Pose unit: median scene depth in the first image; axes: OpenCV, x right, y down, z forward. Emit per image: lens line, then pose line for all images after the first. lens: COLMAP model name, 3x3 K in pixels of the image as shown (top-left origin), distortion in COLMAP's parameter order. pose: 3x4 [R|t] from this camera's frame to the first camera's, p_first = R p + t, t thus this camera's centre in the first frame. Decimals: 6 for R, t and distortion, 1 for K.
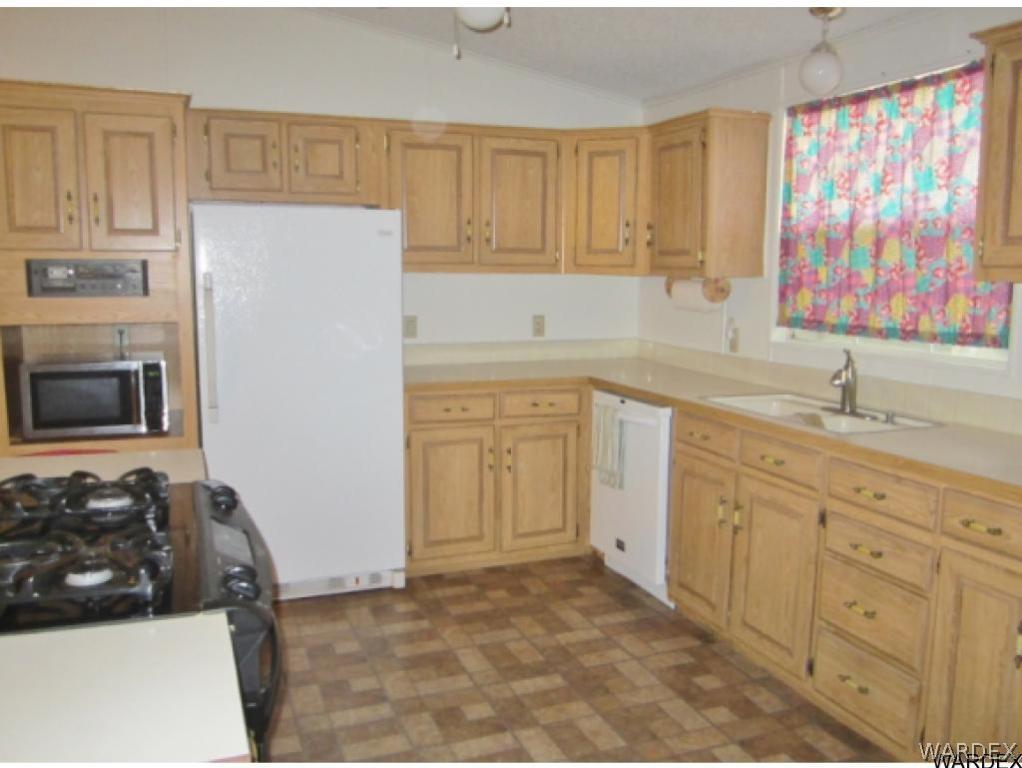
lens RADIAL K [[858.5, 0, 511.0], [0, 858.5, 384.0], [0, 0, 1]] dist [-0.035247, -0.004298]
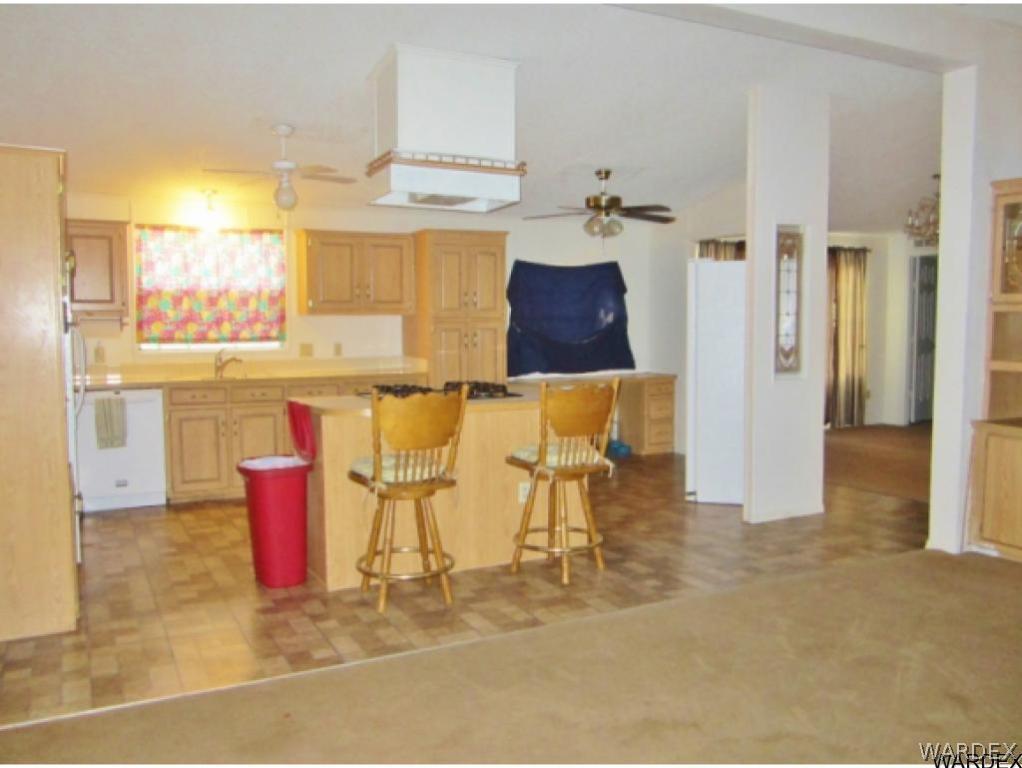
lens RADIAL K [[858.5, 0, 511.0], [0, 858.5, 384.0], [0, 0, 1]] dist [-0.035247, -0.004298]
pose [[-0.096345, -0.081913, 0.991972, -1.671583], [0.135795, 0.986208, 0.094626, -0.050704], [-0.986041, 0.143821, -0.083893, 0.426634]]
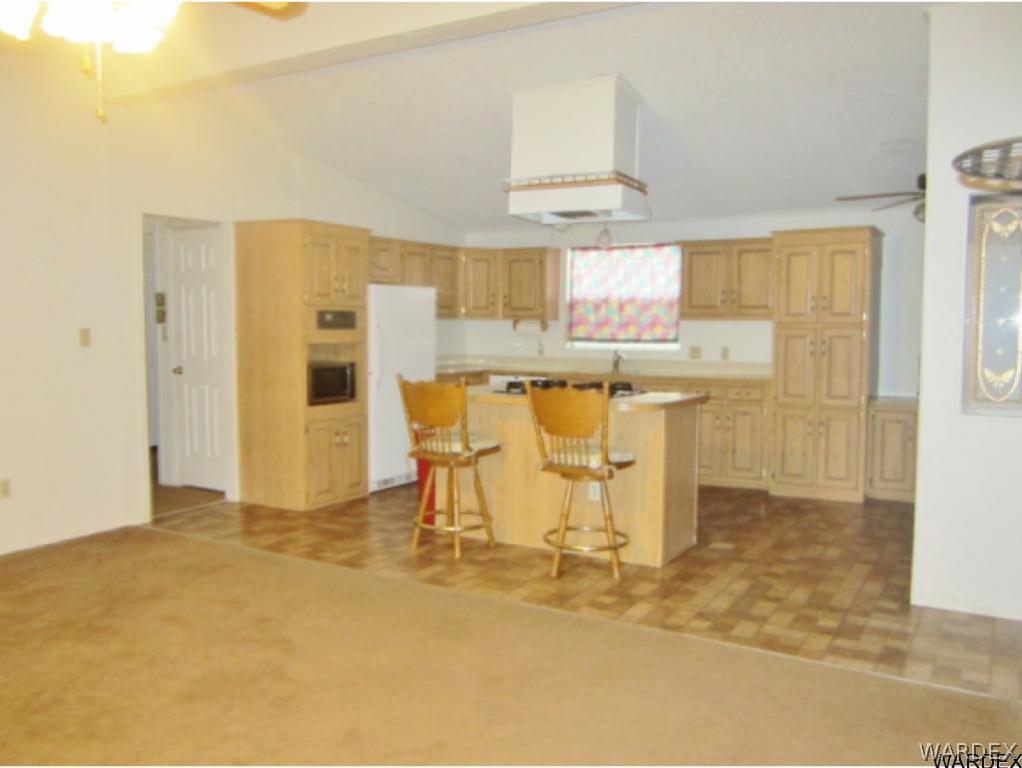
lens RADIAL K [[858.5, 0, 511.0], [0, 858.5, 384.0], [0, 0, 1]] dist [-0.035247, -0.004298]
pose [[0.805684, -0.044445, 0.590676, -1.259095], [0.079720, 0.996245, -0.033776, 0.118737], [-0.586956, 0.074301, 0.806202, -0.797846]]
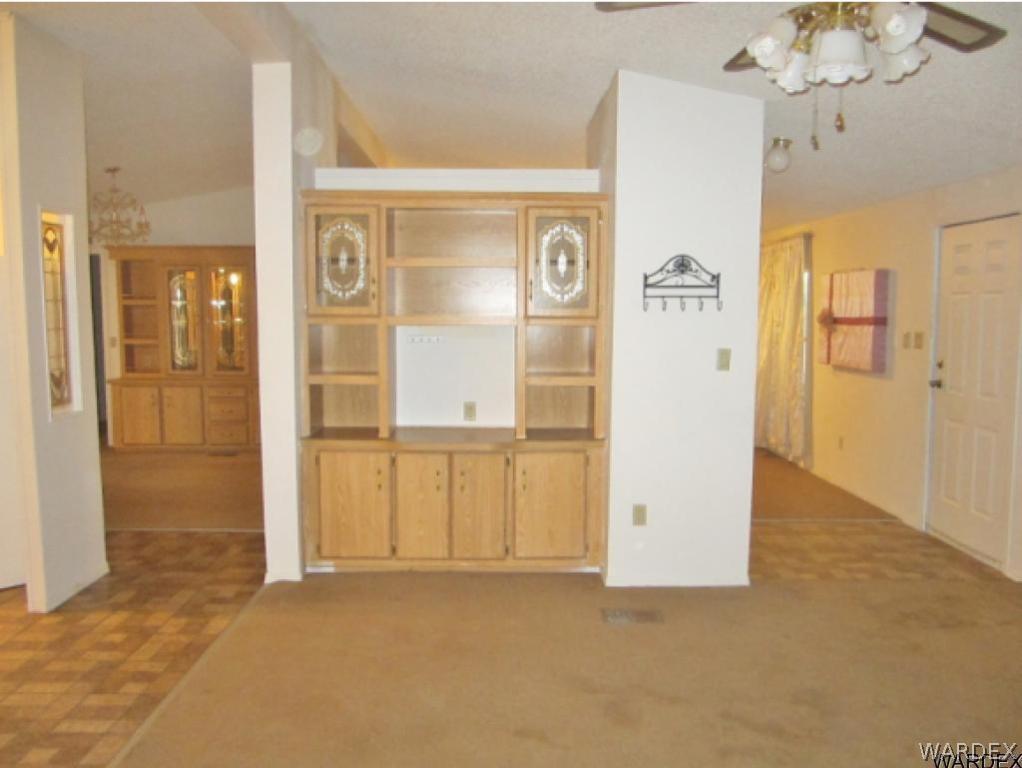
lens RADIAL K [[858.5, 0, 511.0], [0, 858.5, 384.0], [0, 0, 1]] dist [-0.035247, -0.004298]
pose [[-0.922614, -0.042630, 0.383361, -1.166566], [0.046353, 0.974418, 0.219912, -0.123743], [-0.382929, 0.220664, -0.897036, 0.640465]]
